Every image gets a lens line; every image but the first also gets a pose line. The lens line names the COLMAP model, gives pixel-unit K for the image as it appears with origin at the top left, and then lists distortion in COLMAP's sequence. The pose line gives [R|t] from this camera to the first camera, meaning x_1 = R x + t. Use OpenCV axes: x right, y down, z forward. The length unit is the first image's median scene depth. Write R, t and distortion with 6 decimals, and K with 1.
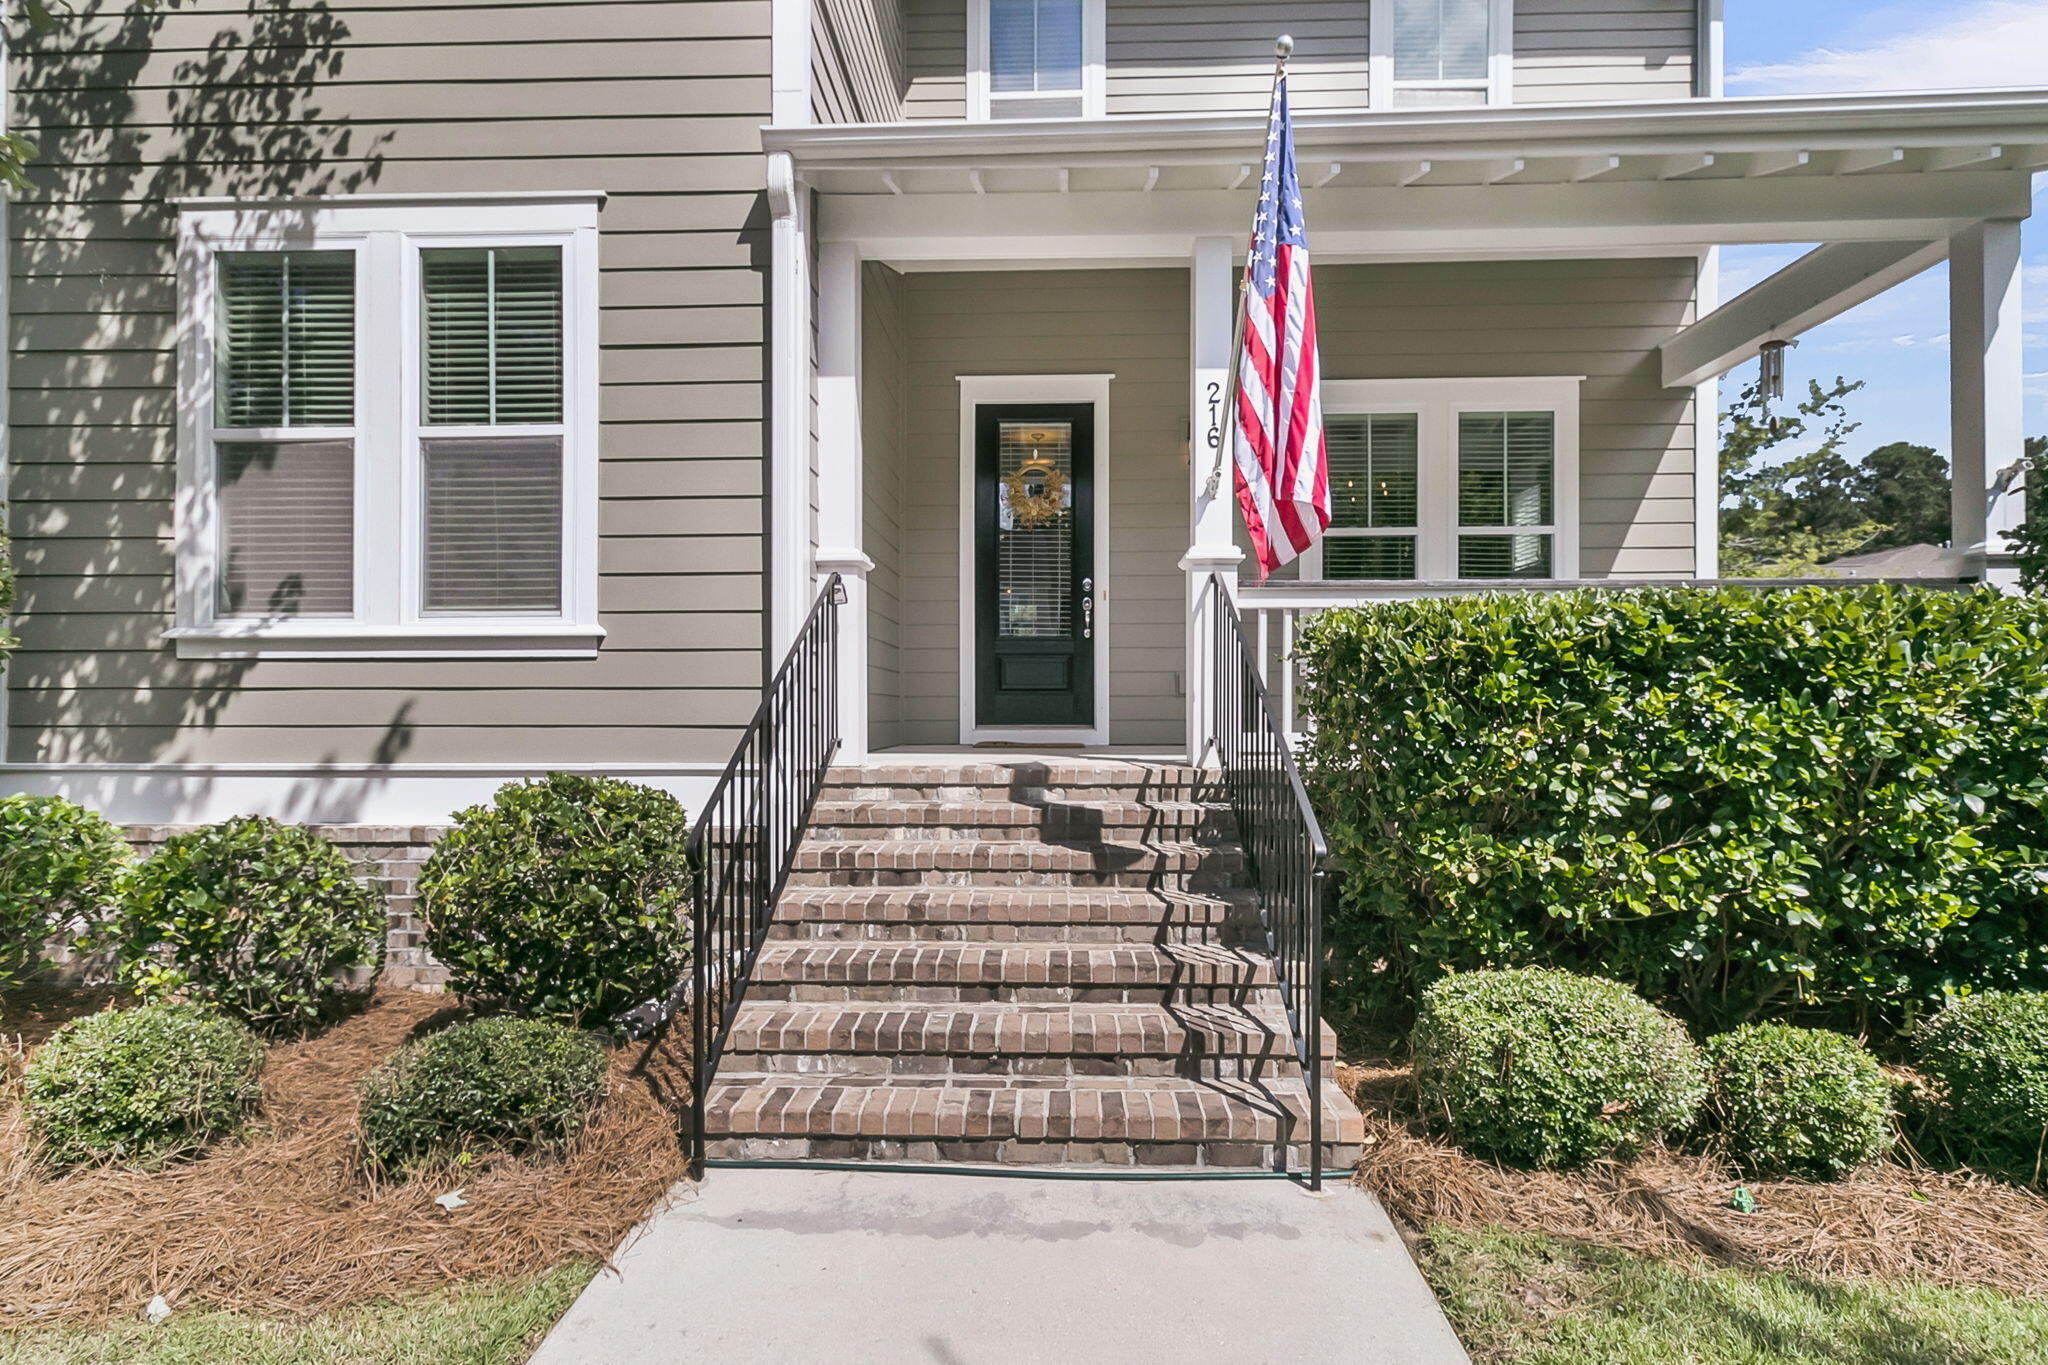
lens RADIAL K [[981.1, 0, 1010.2], [0, 981.1, 710.9], [0, 0, 1]] dist [0.004926, 0.000740]
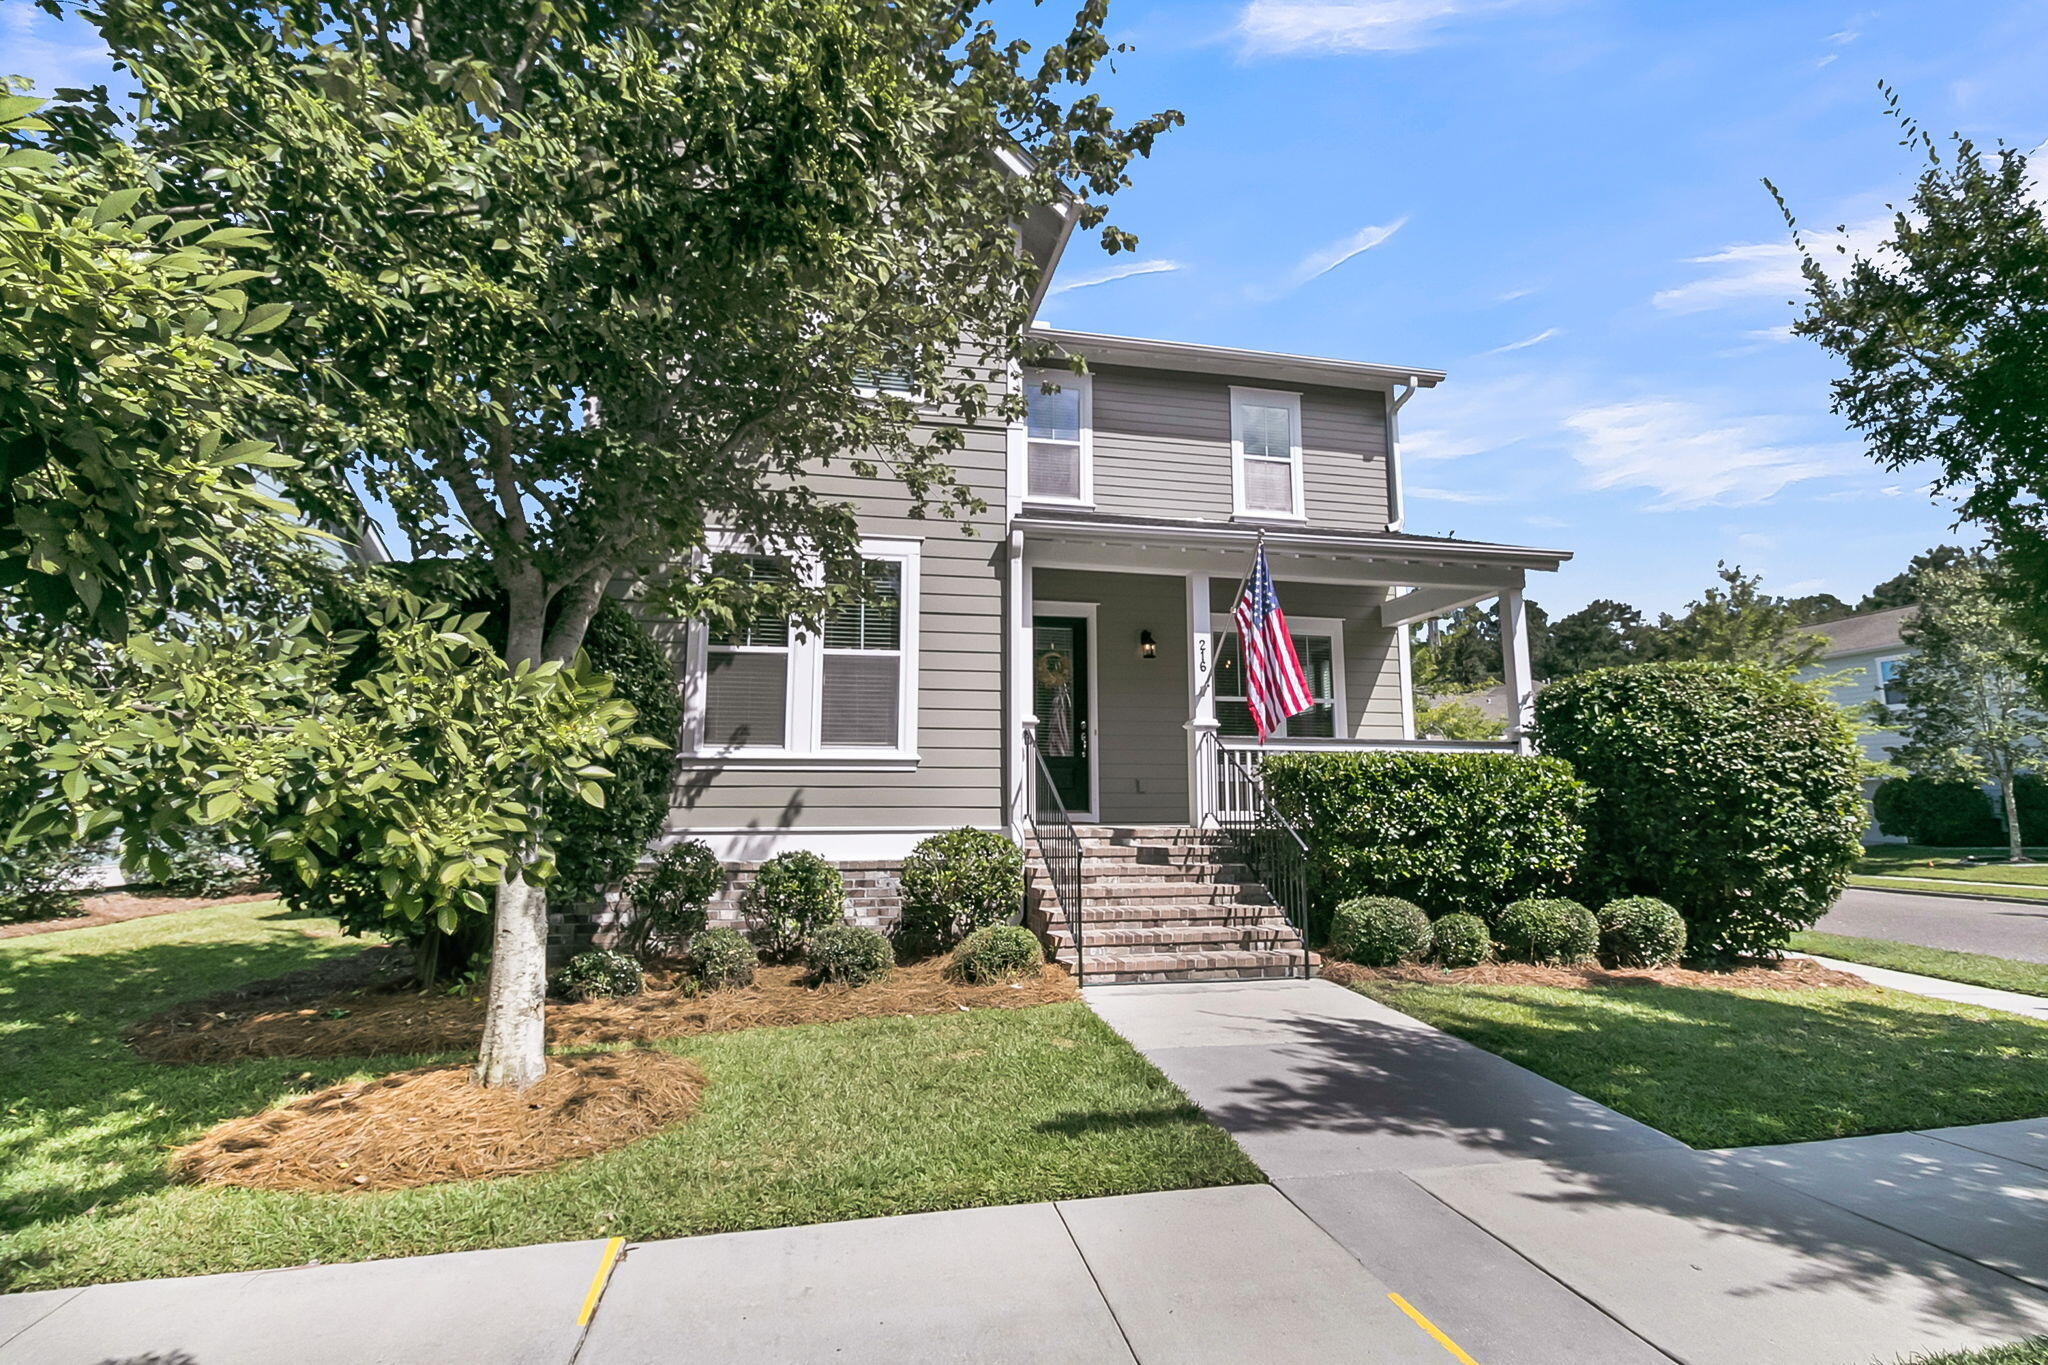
lens RADIAL K [[930.5, 0, 1024.0], [0, 930.5, 682.5], [0, 0, 1]] dist [0.005253, 0.000688]
pose [[0.971084, 0.032740, 0.236485, -0.849933], [-0.000807, 0.990997, -0.133882, 0.023576], [-0.238739, 0.129820, 0.962367, -1.082074]]
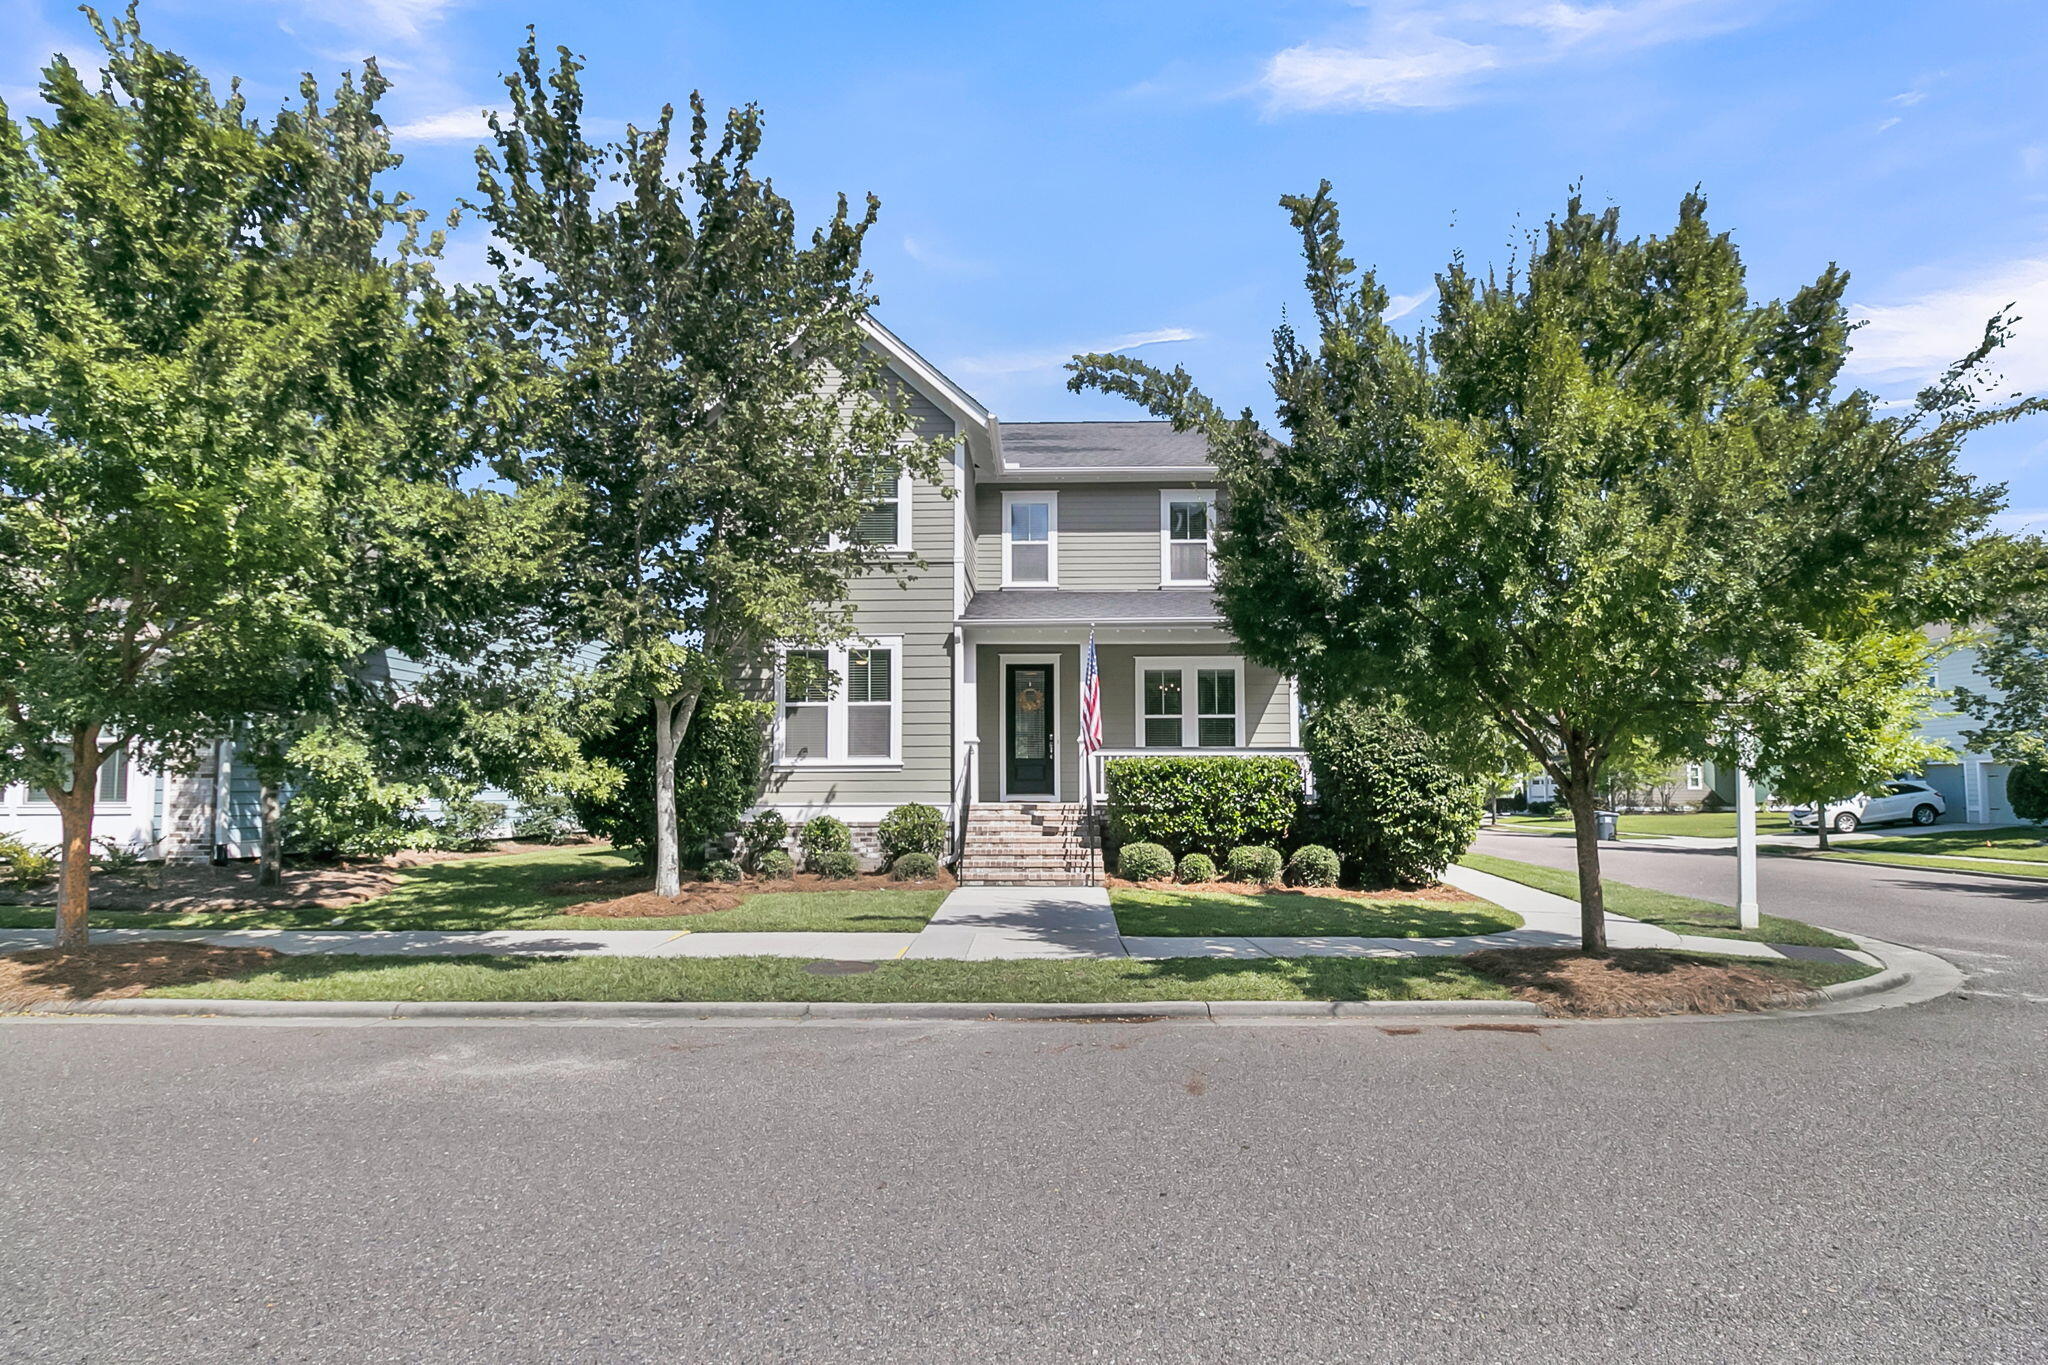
lens RADIAL K [[890.5, 0, 1018.2], [0, 890.5, 759.6], [0, 0, 1]] dist [0.001389, 0.000131]
pose [[0.999770, -0.000285, 0.021431, -0.112668], [0.001123, 0.999235, -0.039098, 0.032502], [-0.021404, 0.039113, 0.999006, -2.657408]]
